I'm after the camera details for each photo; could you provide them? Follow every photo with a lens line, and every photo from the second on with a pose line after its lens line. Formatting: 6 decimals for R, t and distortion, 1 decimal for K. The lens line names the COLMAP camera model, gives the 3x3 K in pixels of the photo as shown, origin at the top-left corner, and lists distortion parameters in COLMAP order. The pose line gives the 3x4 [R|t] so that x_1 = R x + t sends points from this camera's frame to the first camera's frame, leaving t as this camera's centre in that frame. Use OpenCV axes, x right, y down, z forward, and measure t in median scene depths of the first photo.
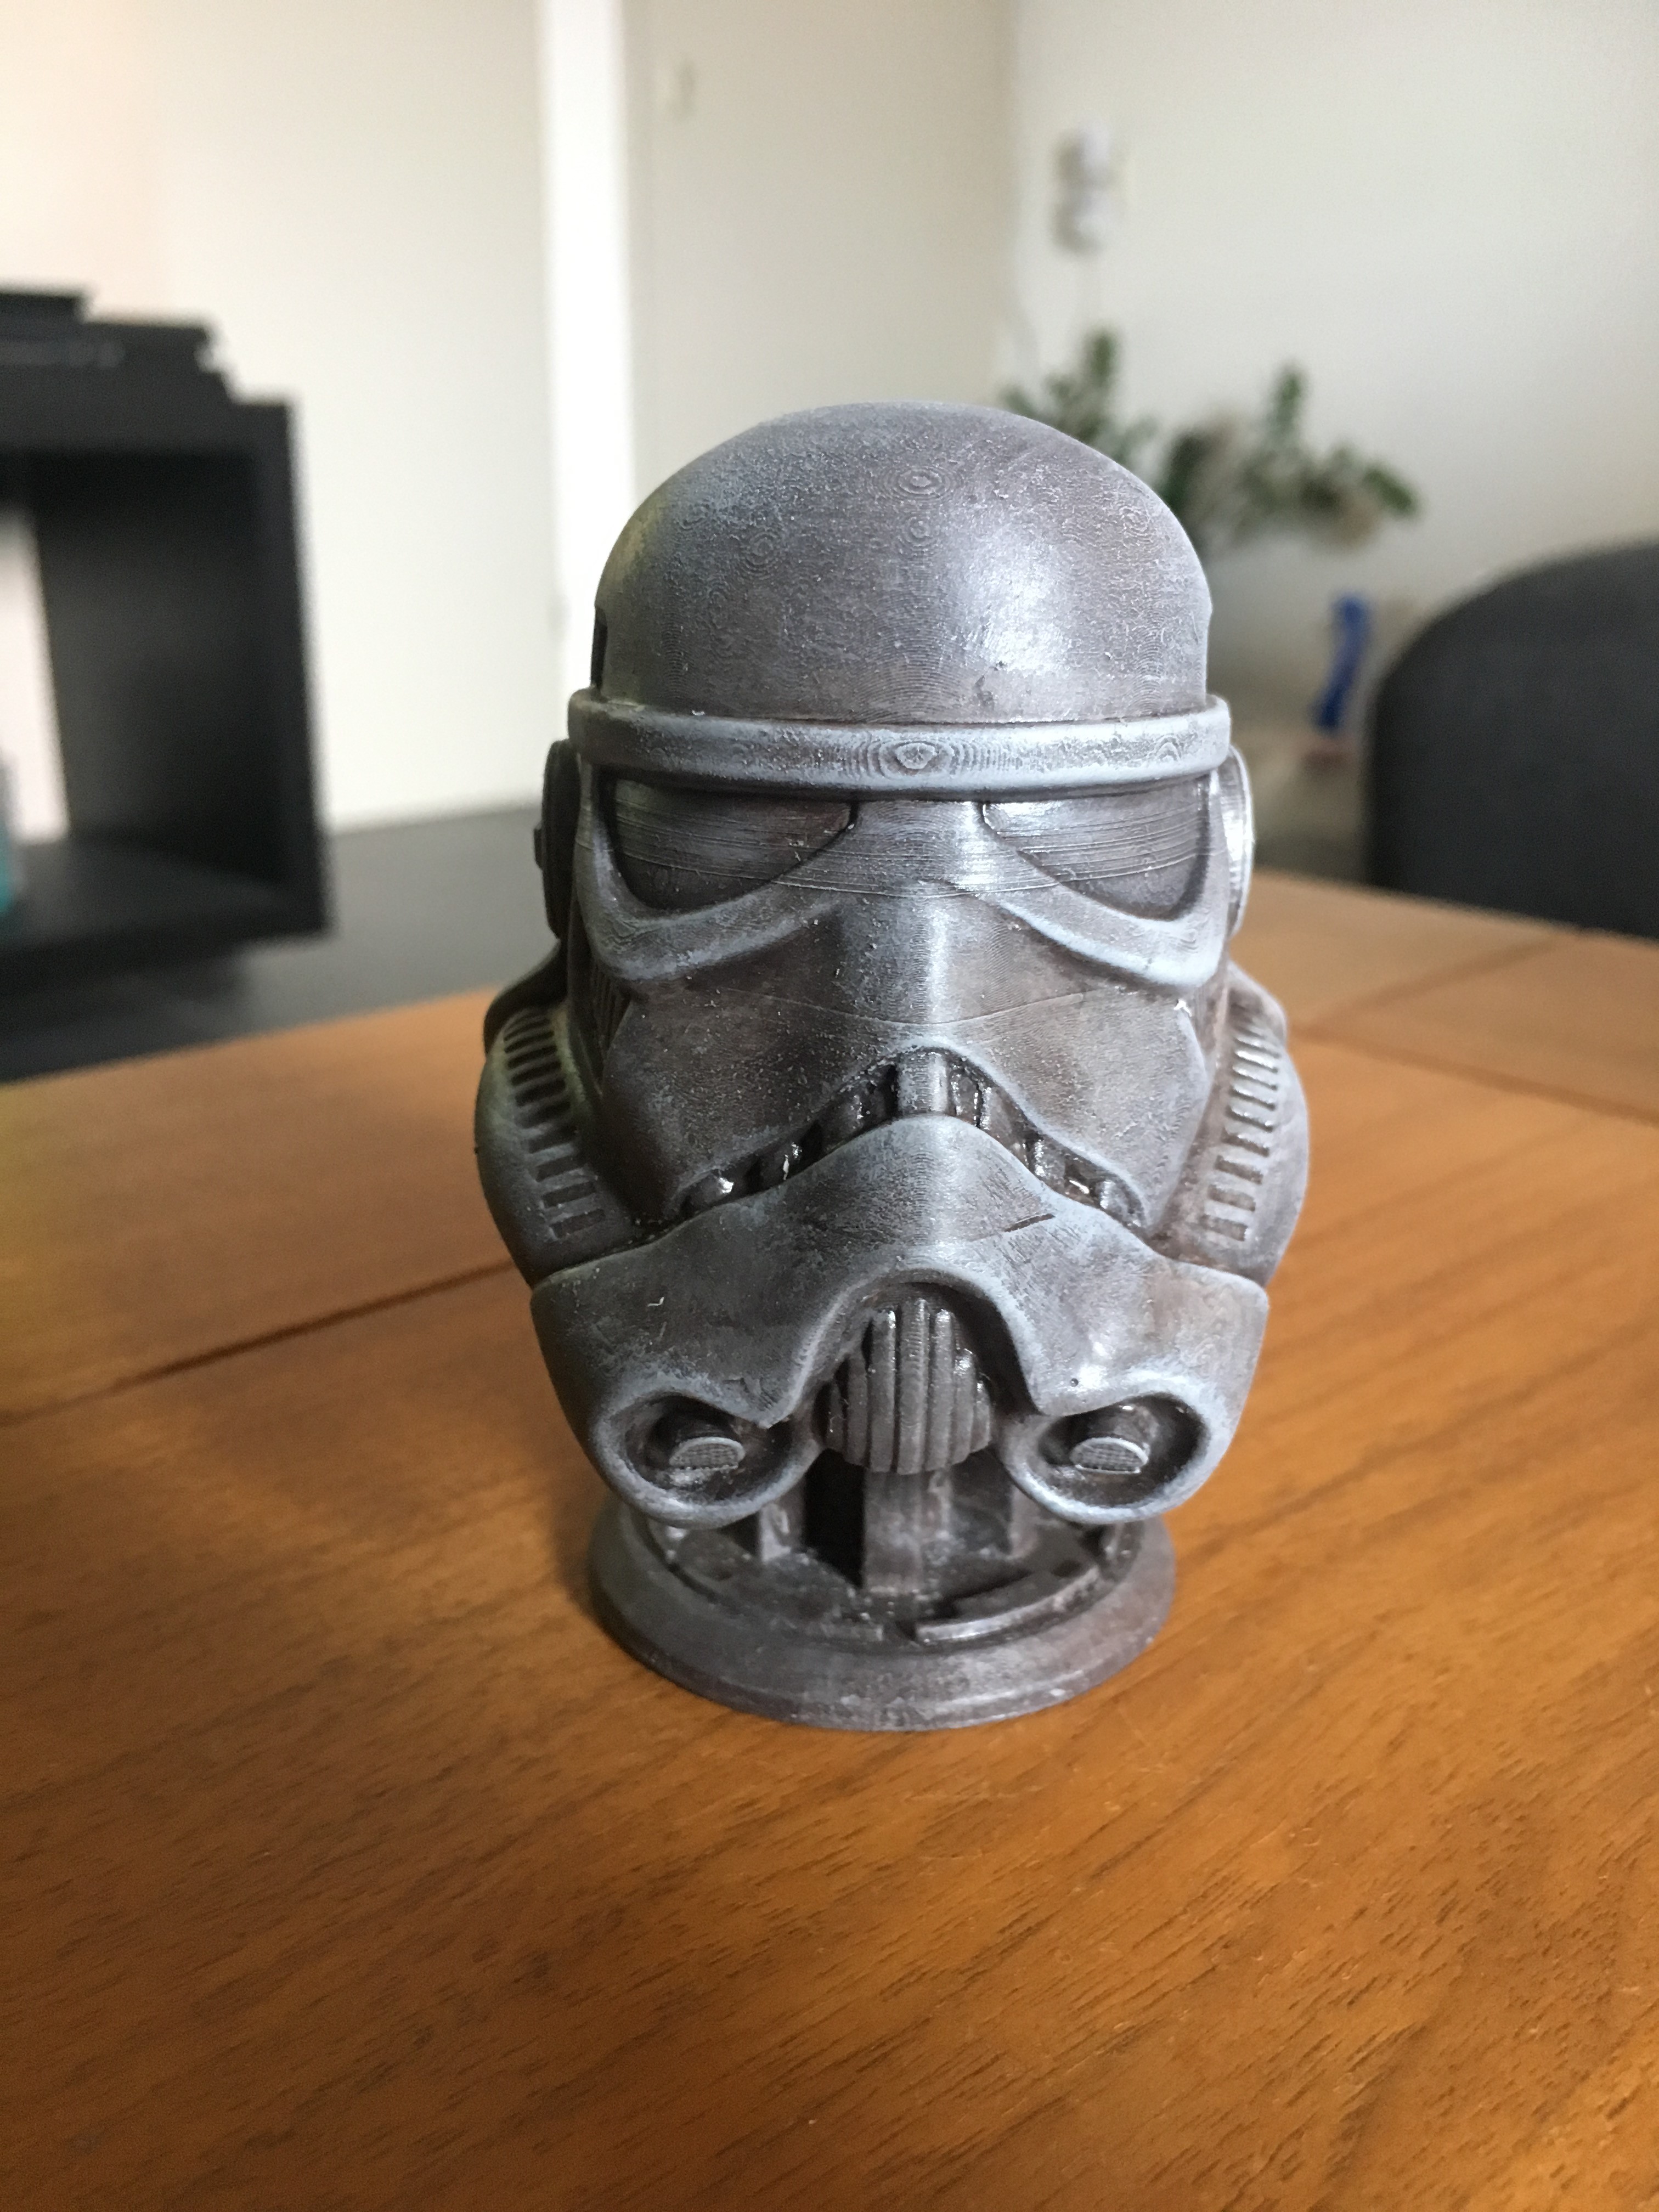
lens RADIAL K [[1980.7, 0, 829.5], [0, 1980.7, 1106.0], [0, 0, 1]] dist [0.094291, -0.178694]
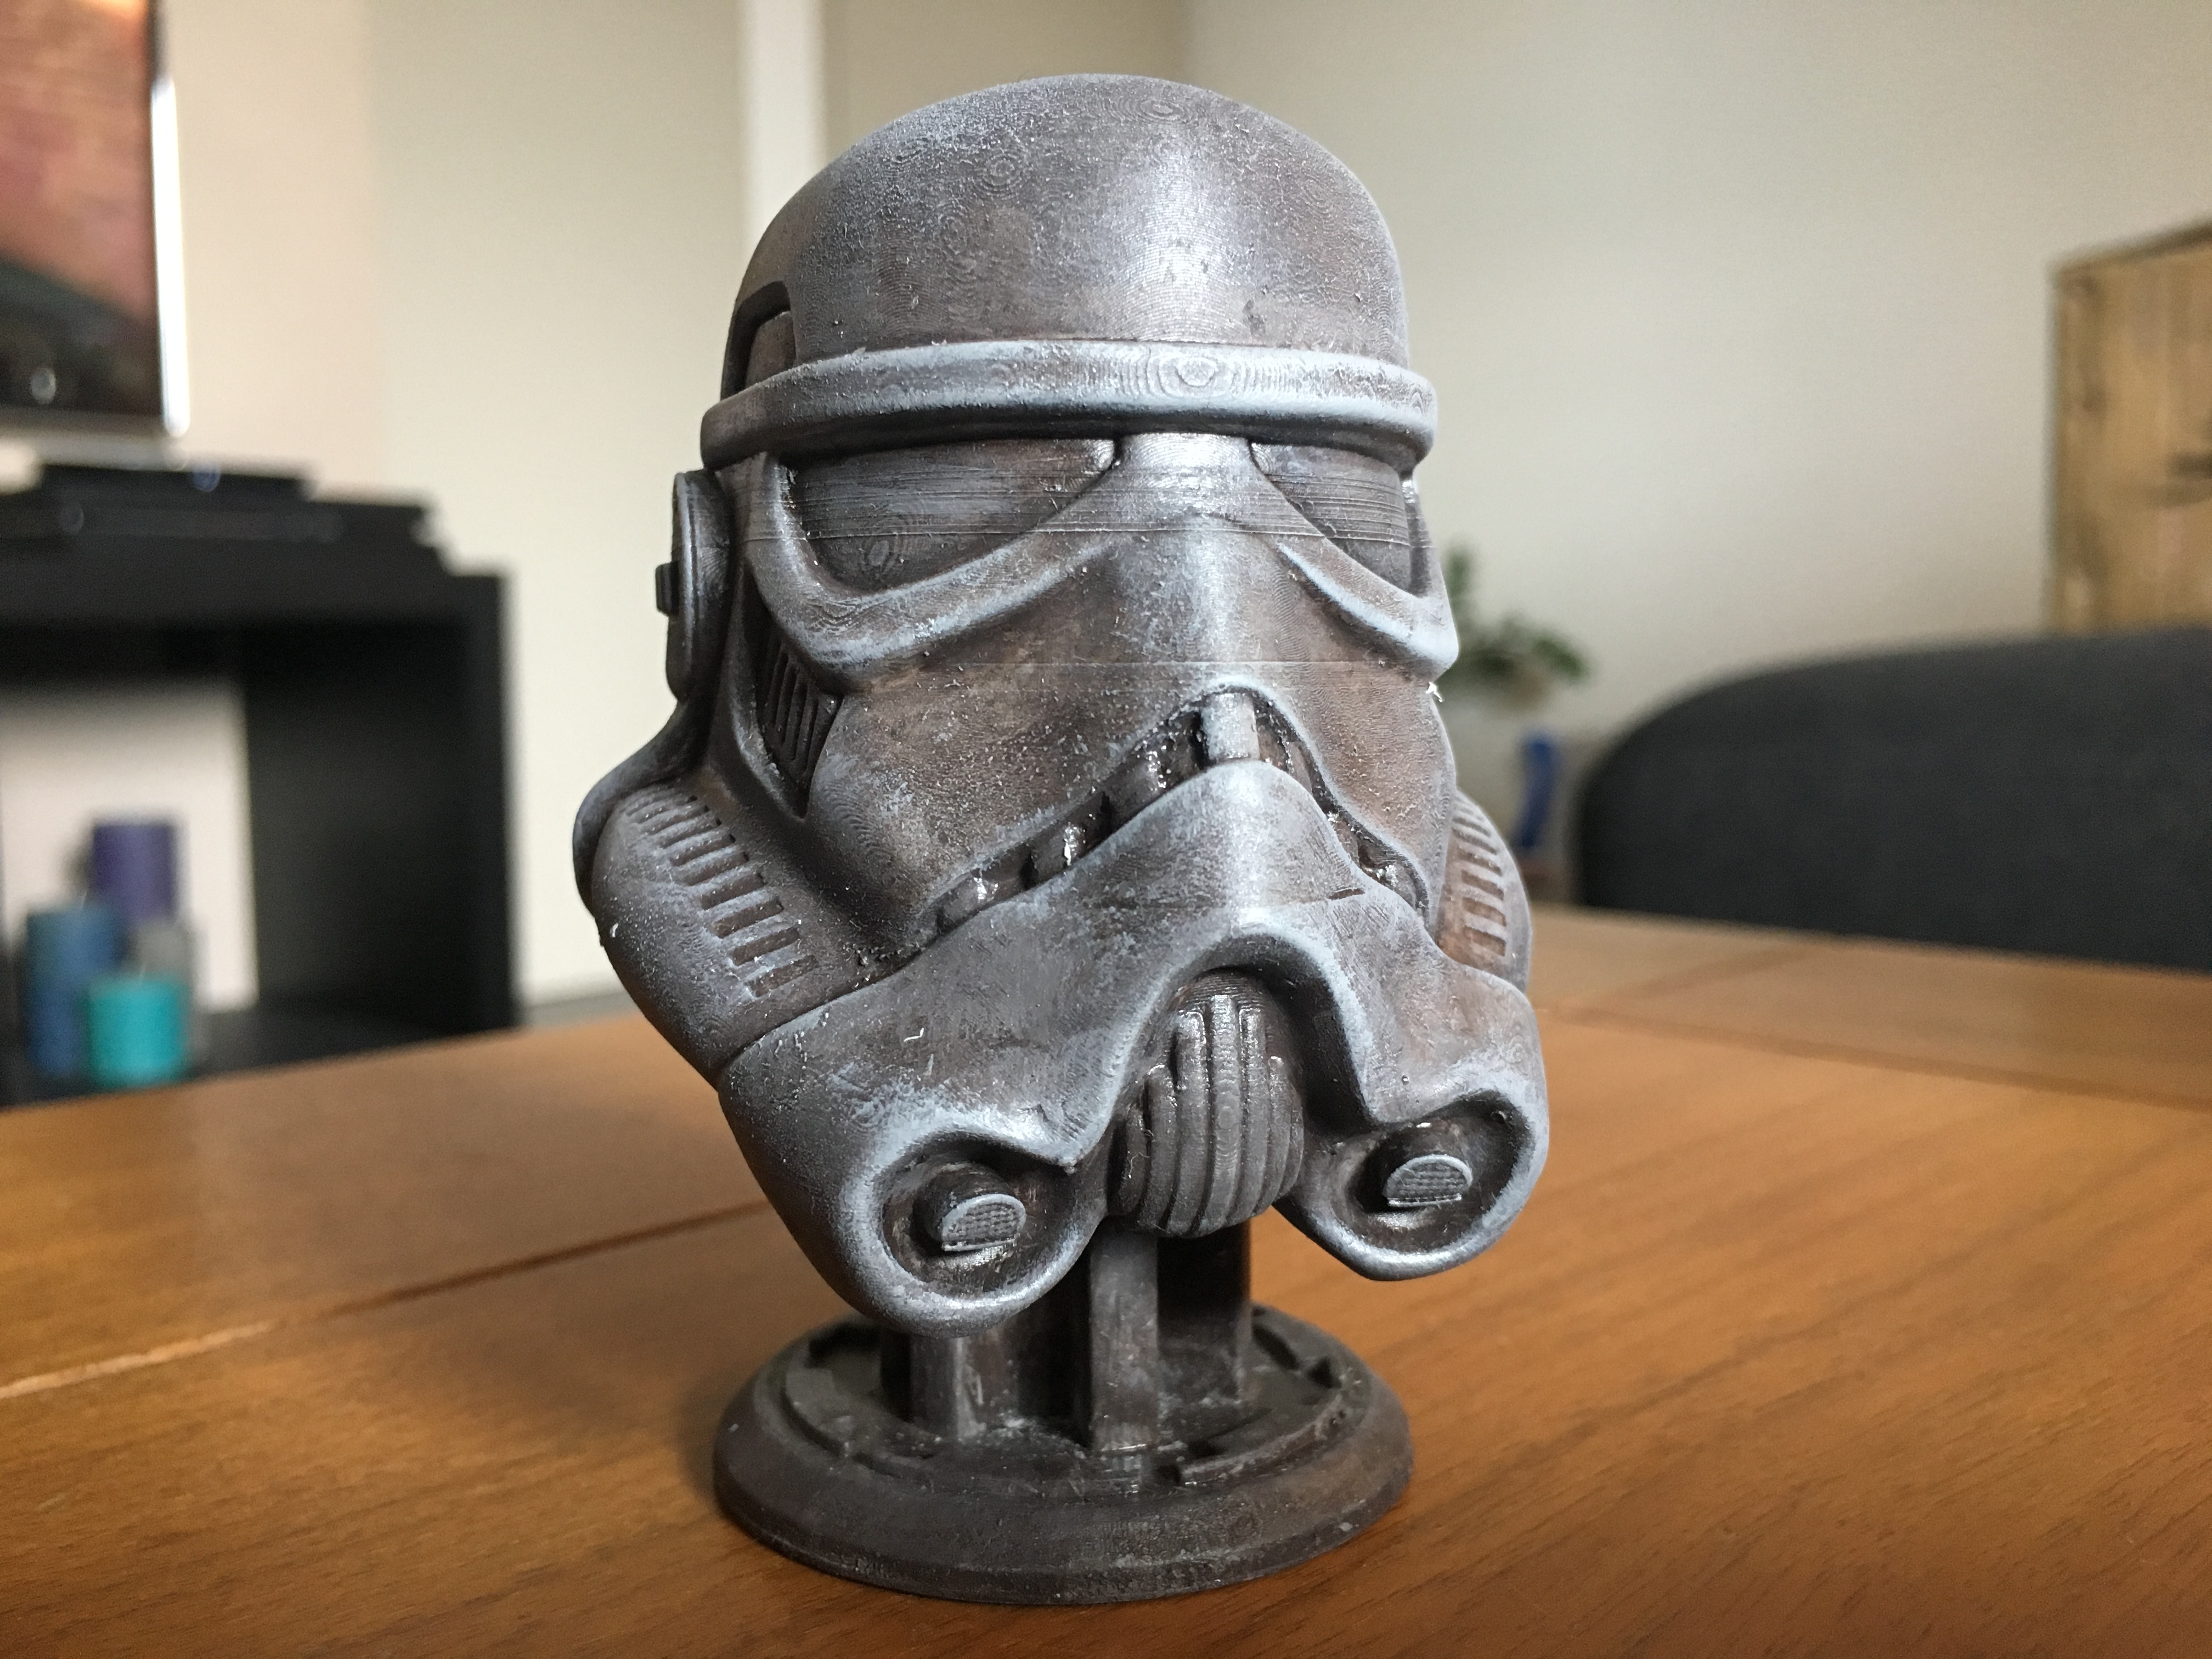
lens RADIAL K [[1980.7, 0, 1106.0], [0, 1980.7, 829.5], [0, 0, 1]] dist [0.094291, -0.178694]
pose [[0.957969, -0.041089, 0.283913, -0.248481], [0.104142, 0.971983, -0.210722, 0.203247], [-0.267300, 0.231432, 0.935409, 0.189993]]
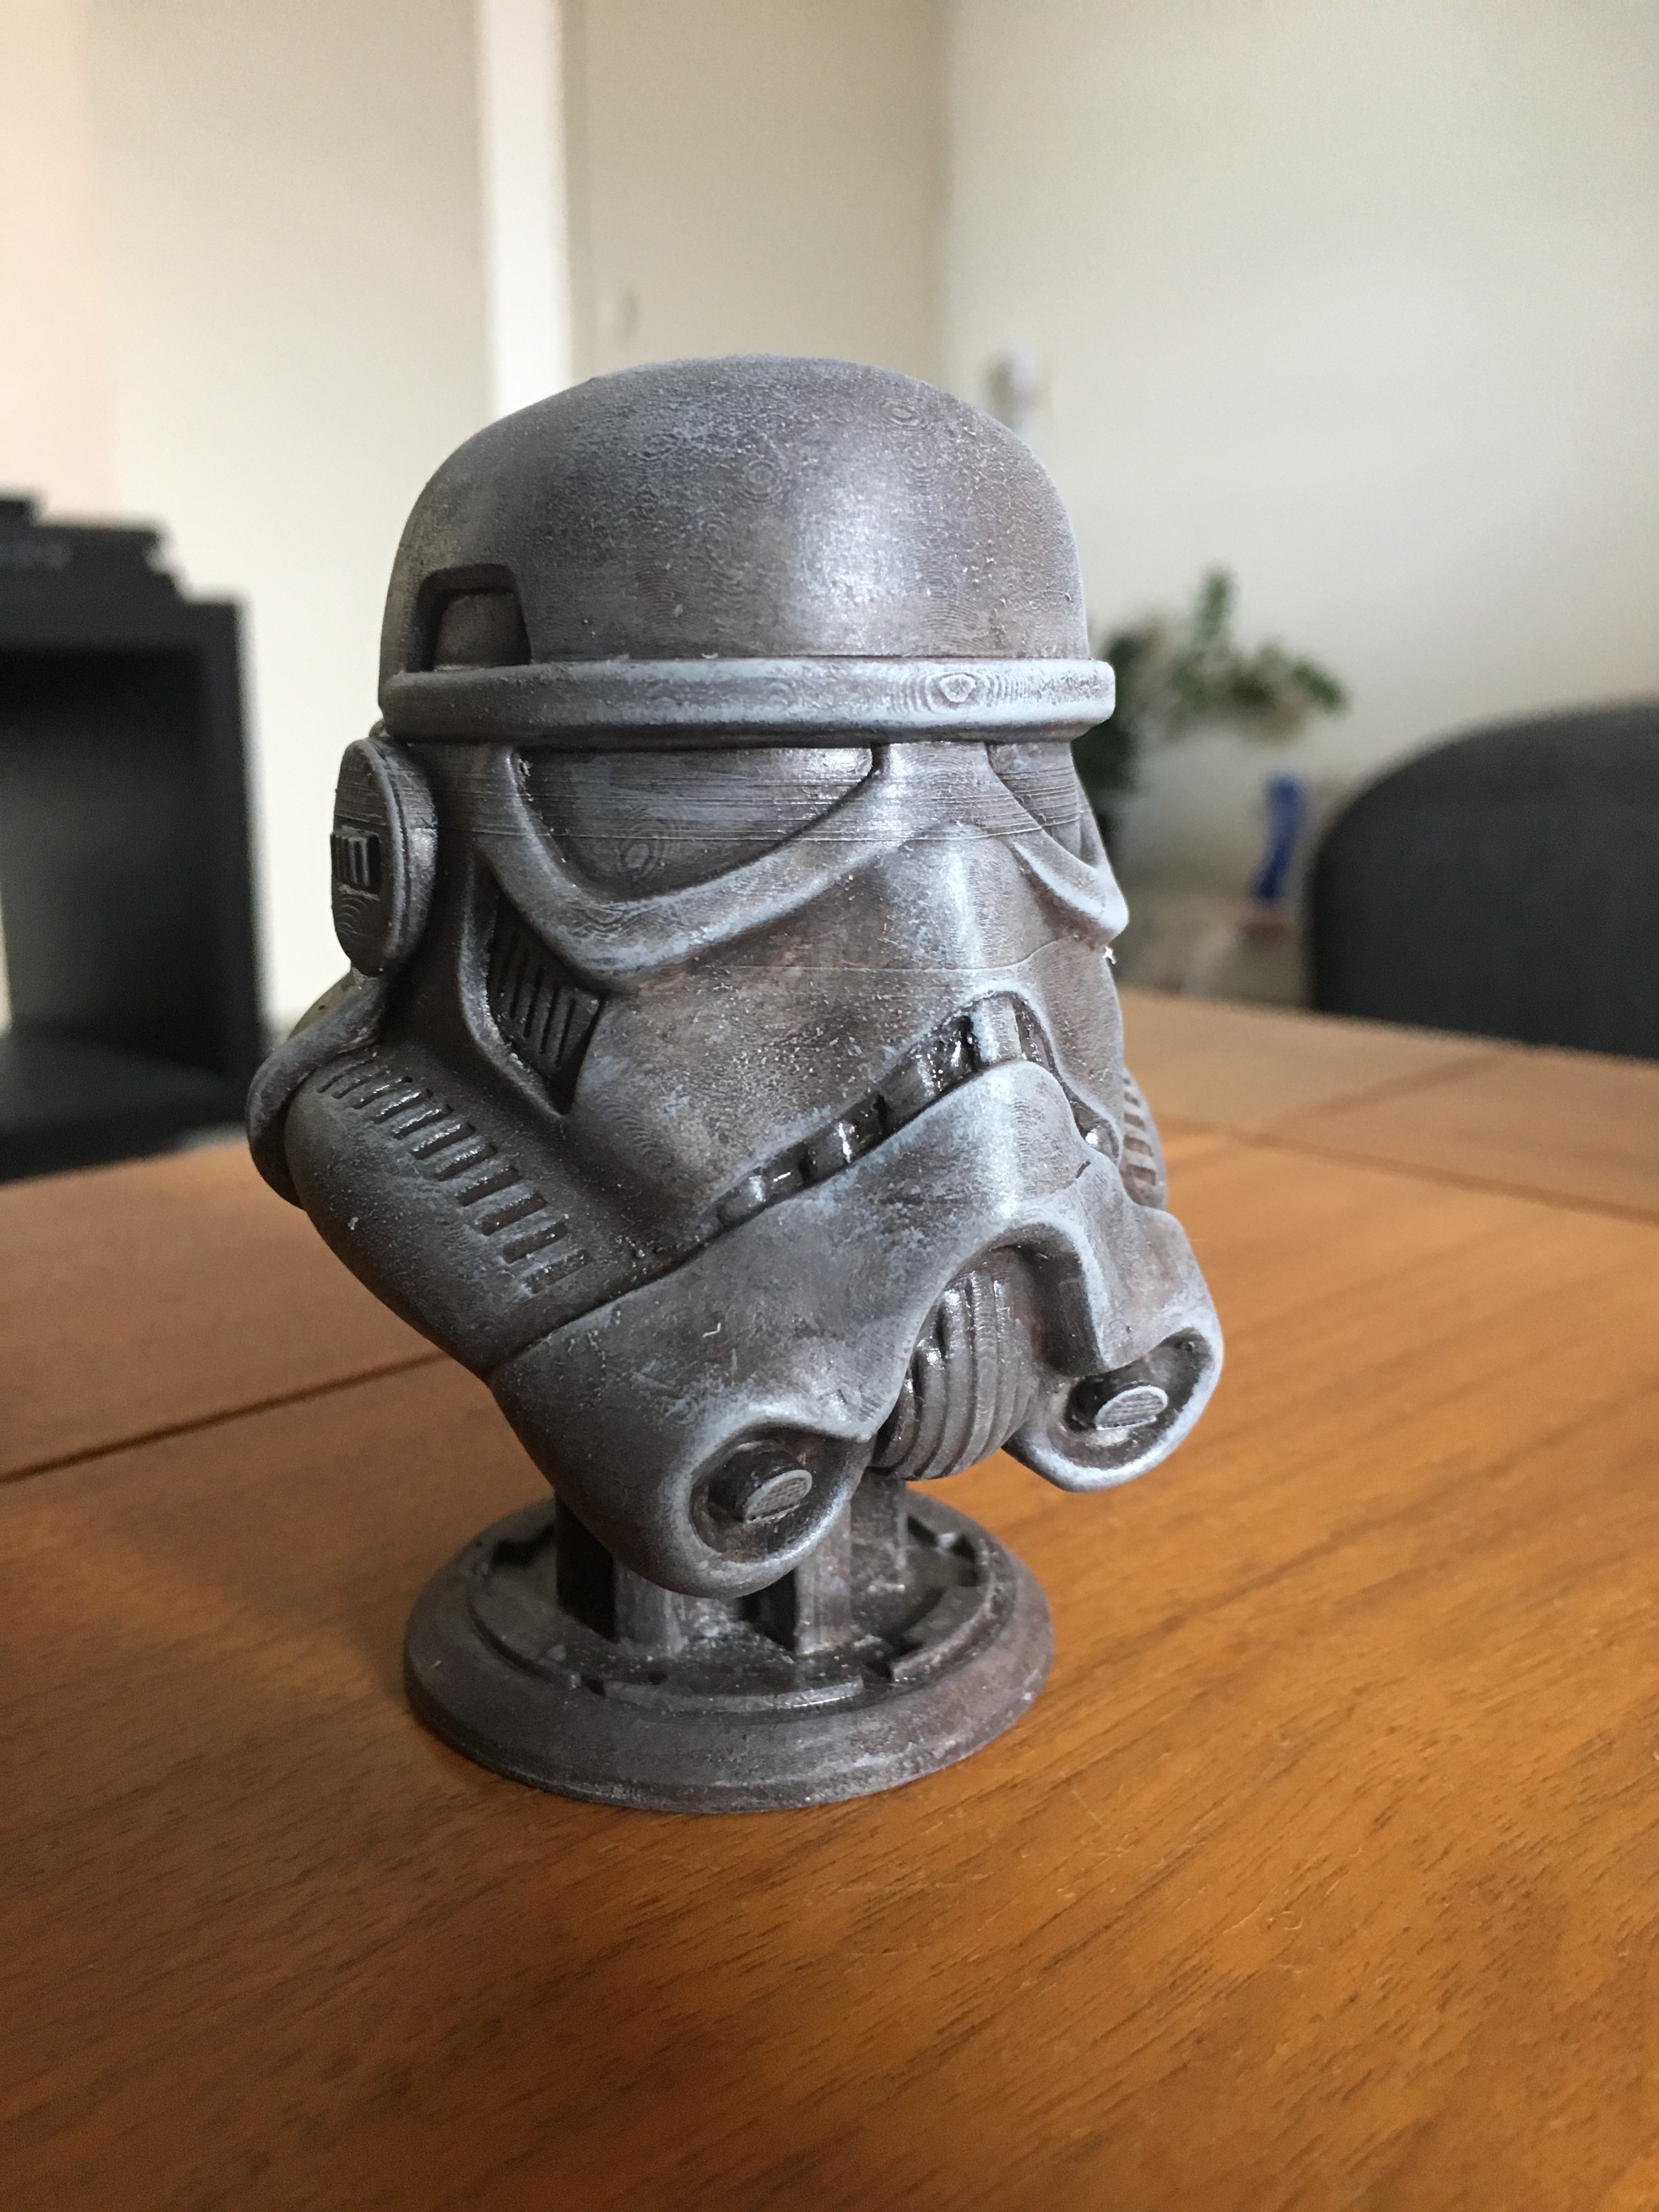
lens RADIAL K [[1980.7, 0, 829.5], [0, 1980.7, 1106.0], [0, 0, 1]] dist [0.094291, -0.178694]
pose [[0.858311, -0.120288, 0.498832, -0.478490], [0.168230, 0.984370, -0.052094, 0.057329], [-0.484769, 0.128631, 0.865132, 0.212977]]
